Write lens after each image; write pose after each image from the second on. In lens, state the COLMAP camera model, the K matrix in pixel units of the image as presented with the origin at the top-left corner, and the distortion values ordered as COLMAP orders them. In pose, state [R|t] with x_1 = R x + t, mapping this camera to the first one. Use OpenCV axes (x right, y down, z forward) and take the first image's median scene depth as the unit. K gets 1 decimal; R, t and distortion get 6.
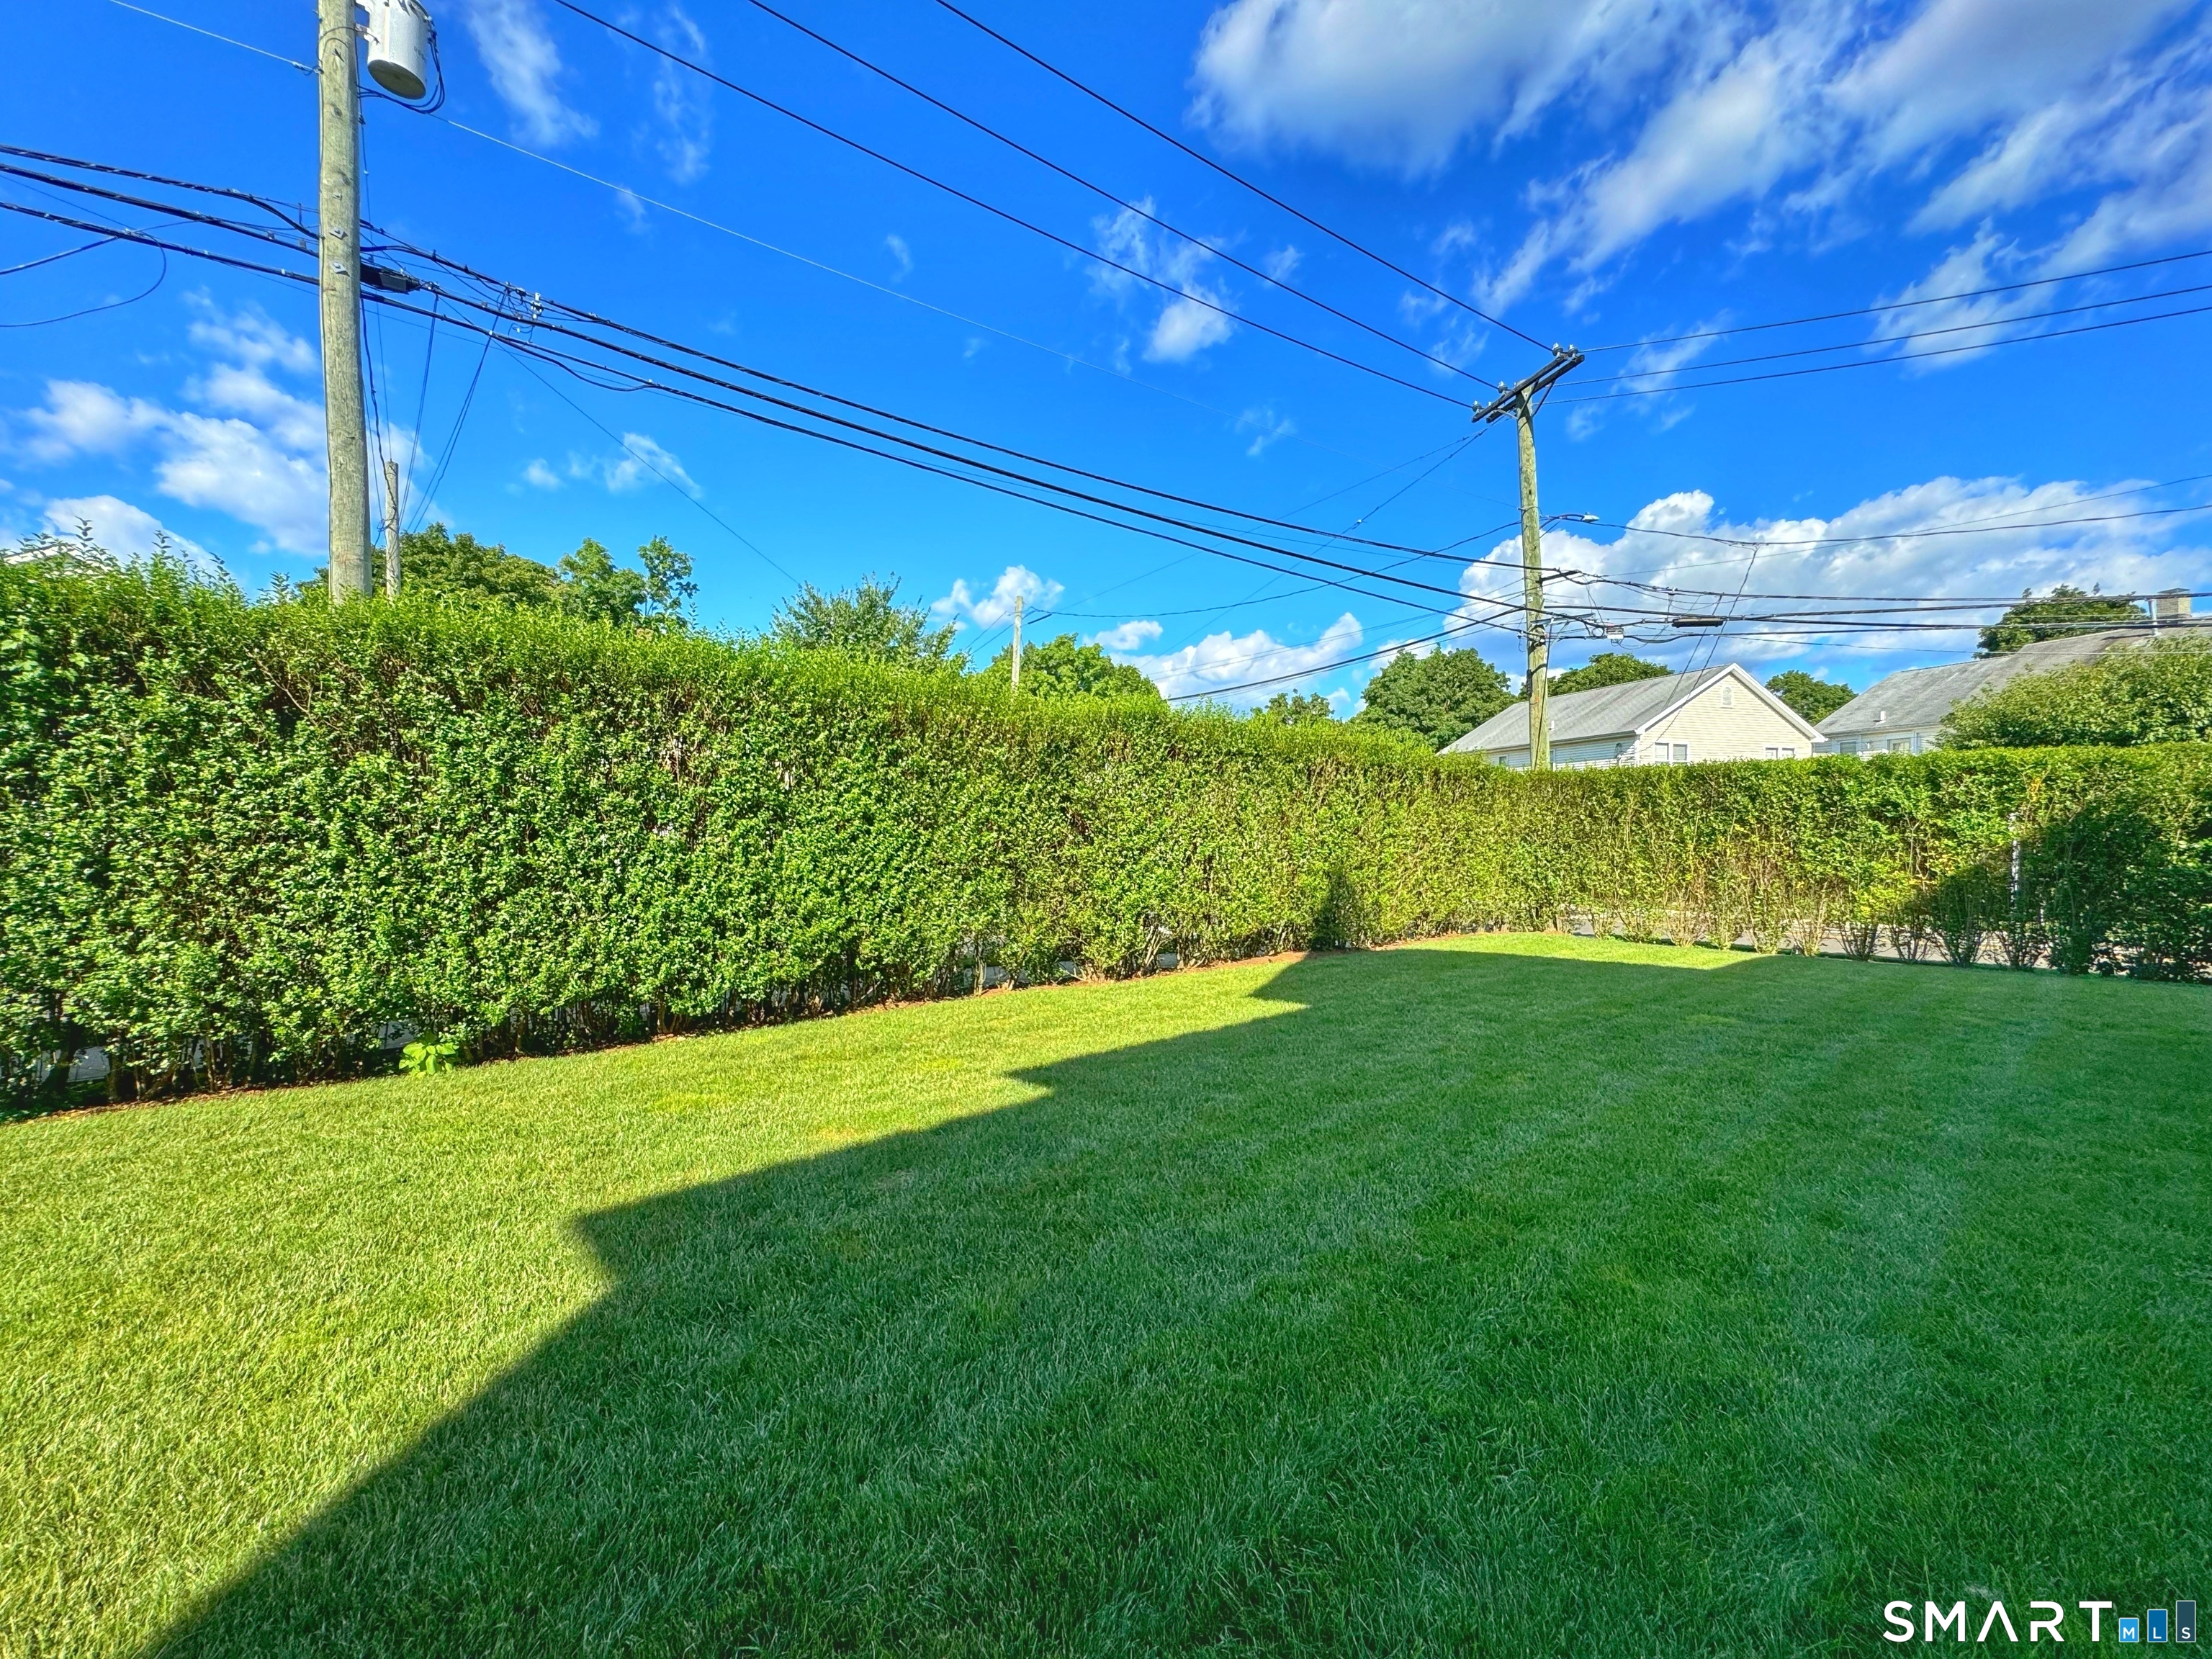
lens RADIAL K [[882.8, 0, 1094.1], [0, 882.8, 832.9], [0, 0, 1]] dist [-0.002808, 0.000567]
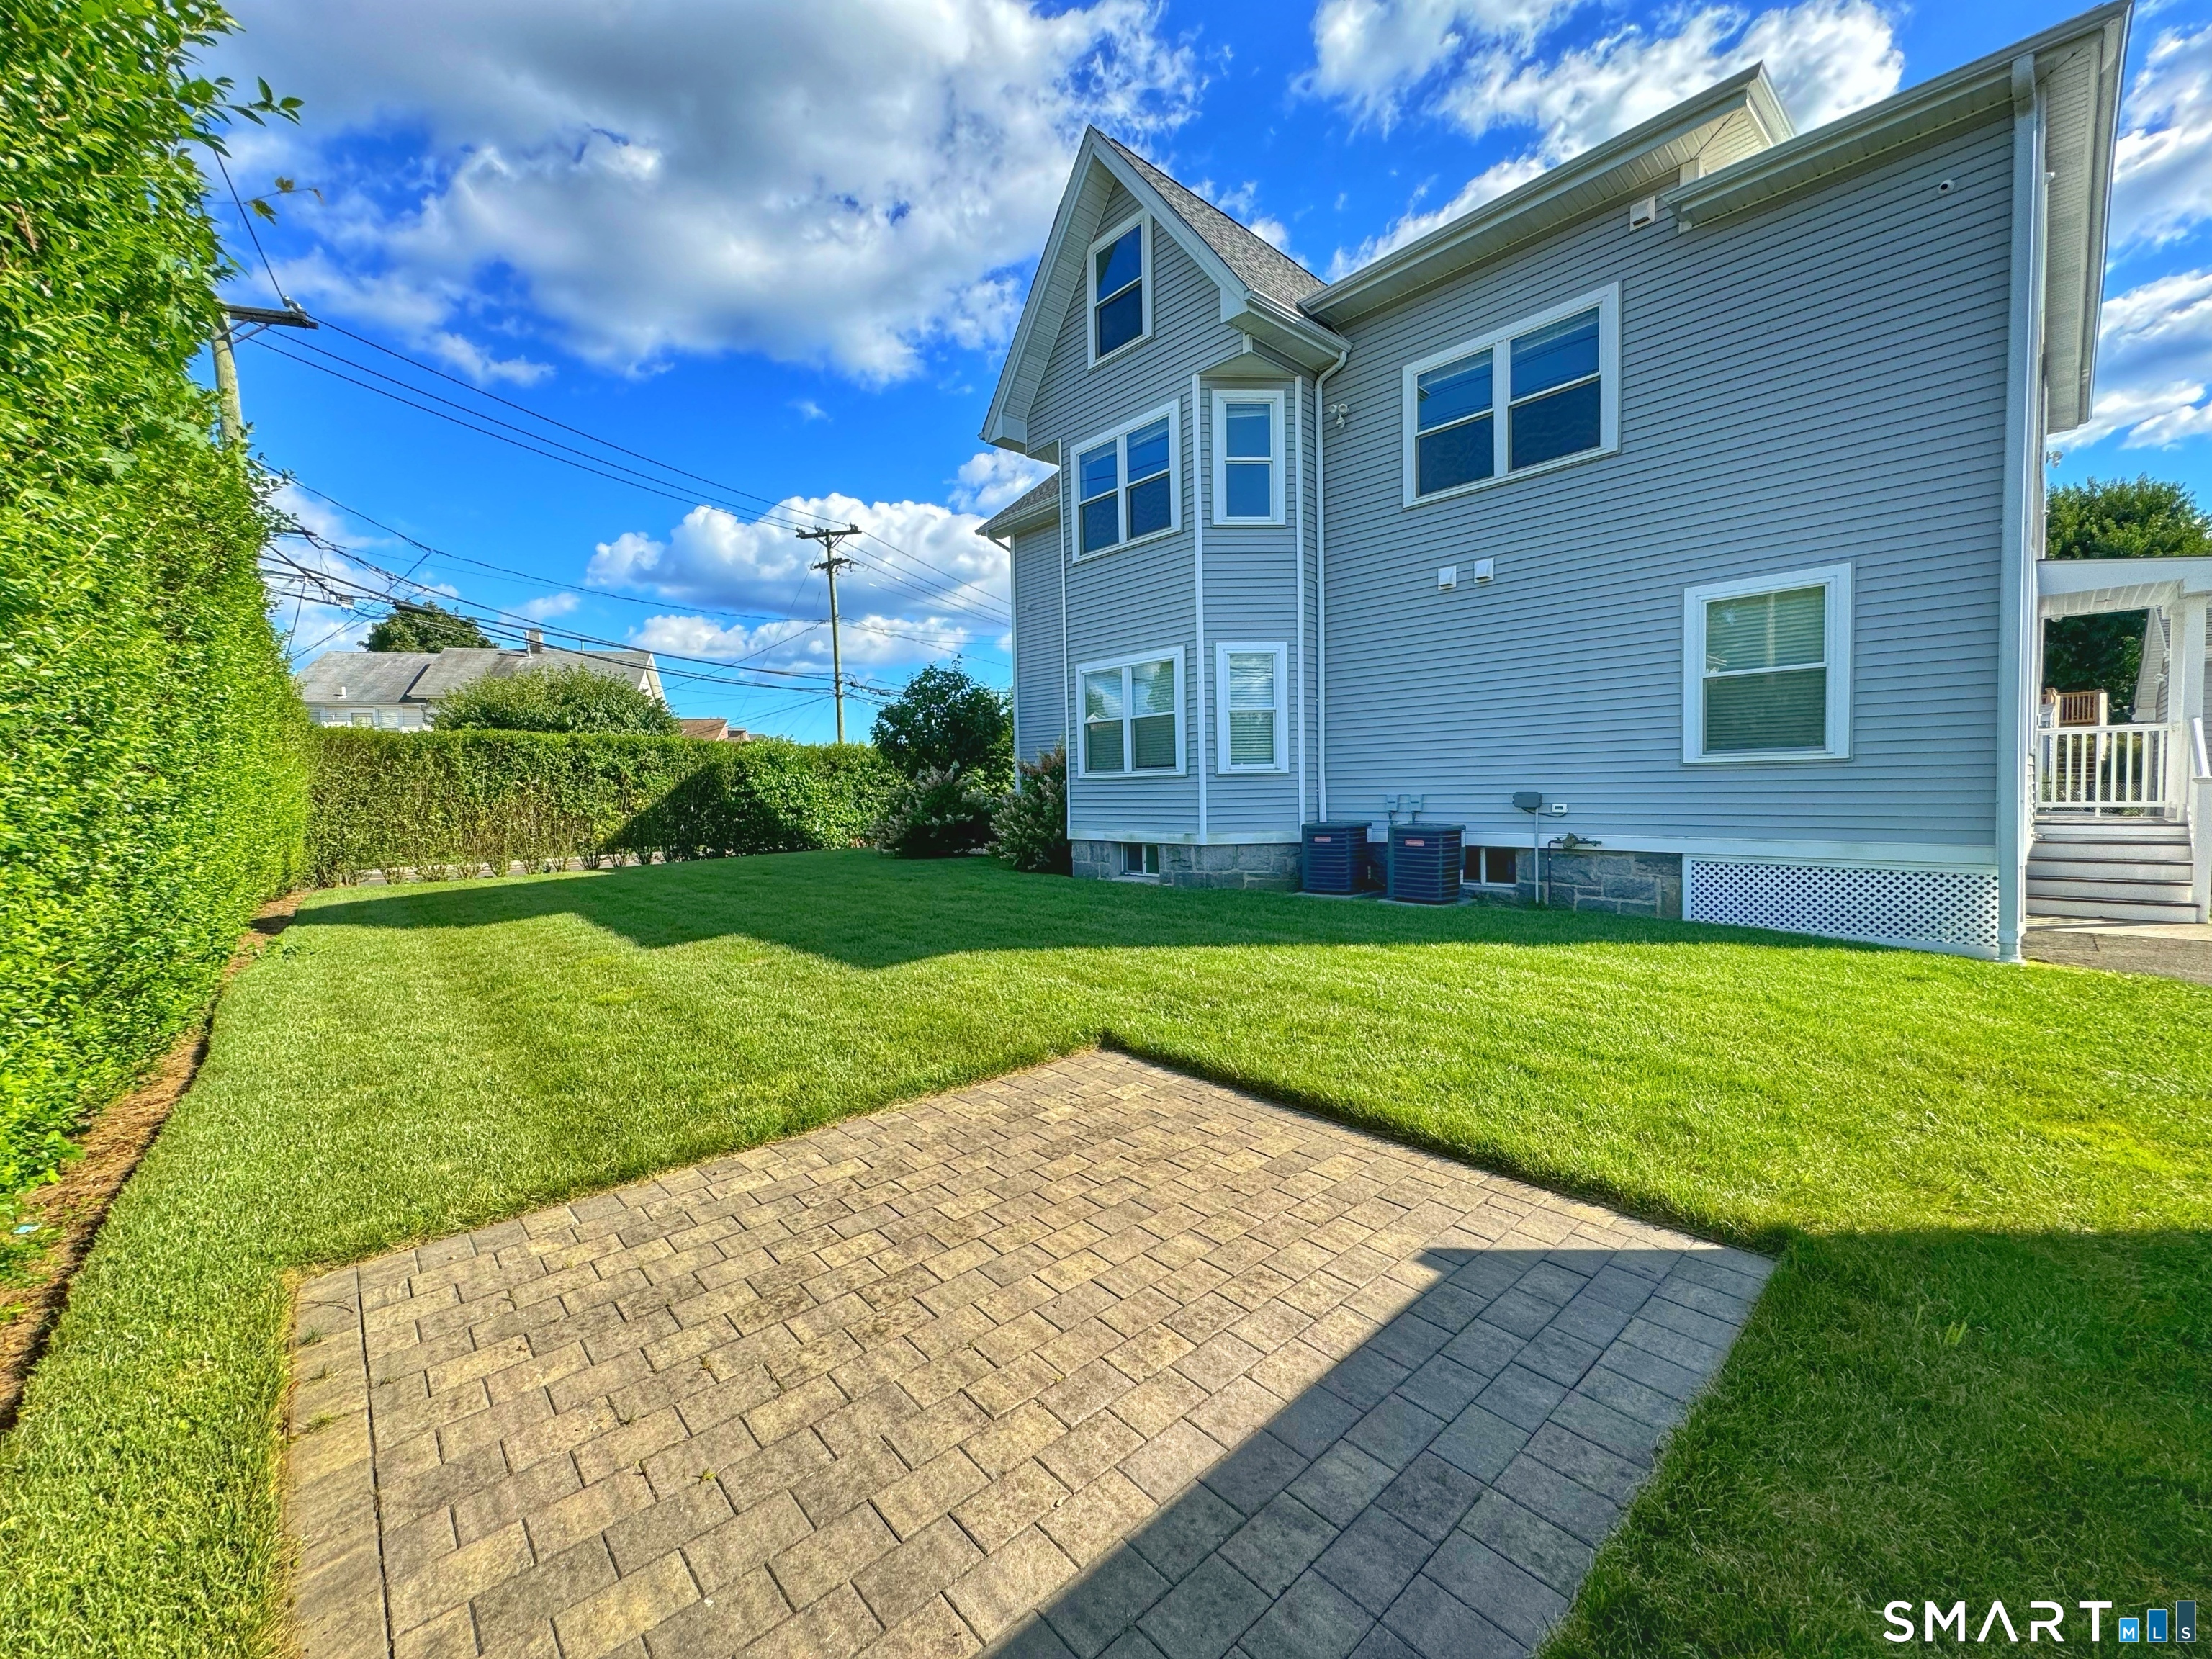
lens RADIAL K [[882.8, 0, 1111.0], [0, 882.8, 827.7], [0, 0, 1]] dist [-0.002808, 0.000567]
pose [[-0.014305, -0.051798, 0.998555, -0.629921], [0.024618, 0.998336, 0.052140, 0.013272], [-0.999595, 0.025328, -0.013006, 0.136934]]
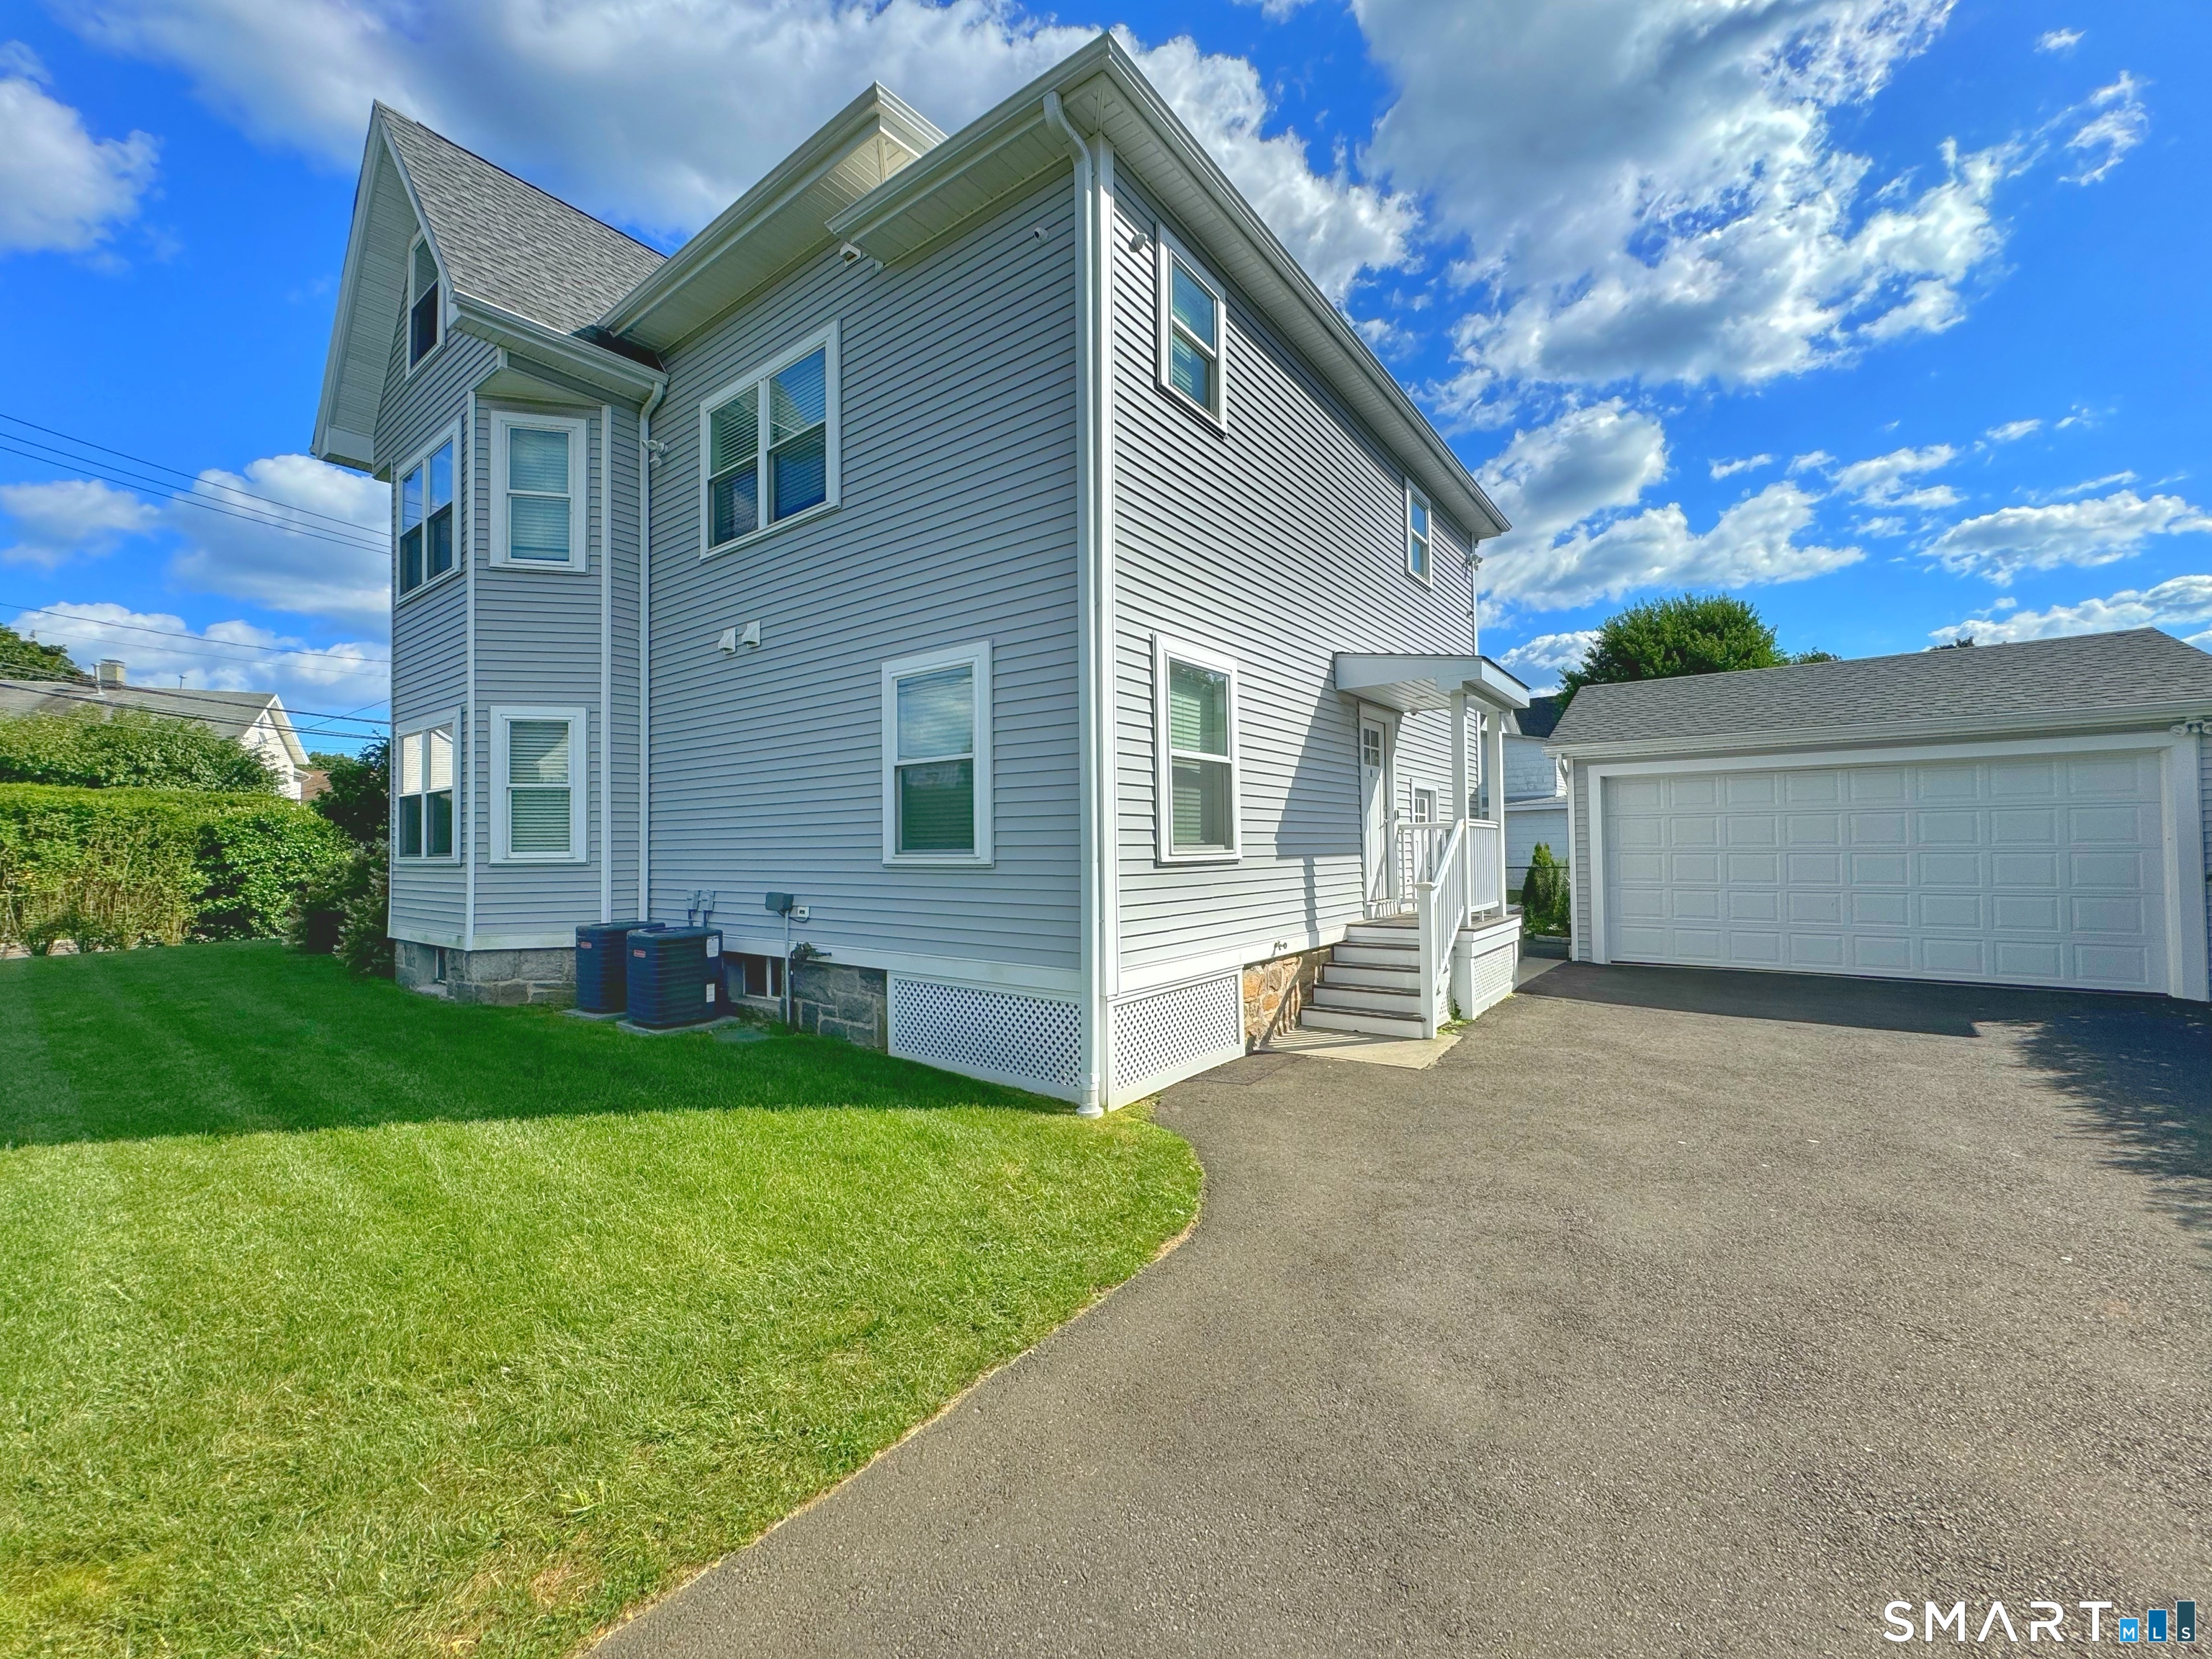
lens RADIAL K [[882.8, 0, 1099.7], [0, 882.8, 827.8], [0, 0, 1]] dist [-0.002808, 0.000567]
pose [[-0.191452, 0.018290, 0.981332, -0.564580], [0.013809, 0.999778, -0.015940, -0.000519], [-0.981405, 0.010500, -0.191662, -0.277758]]
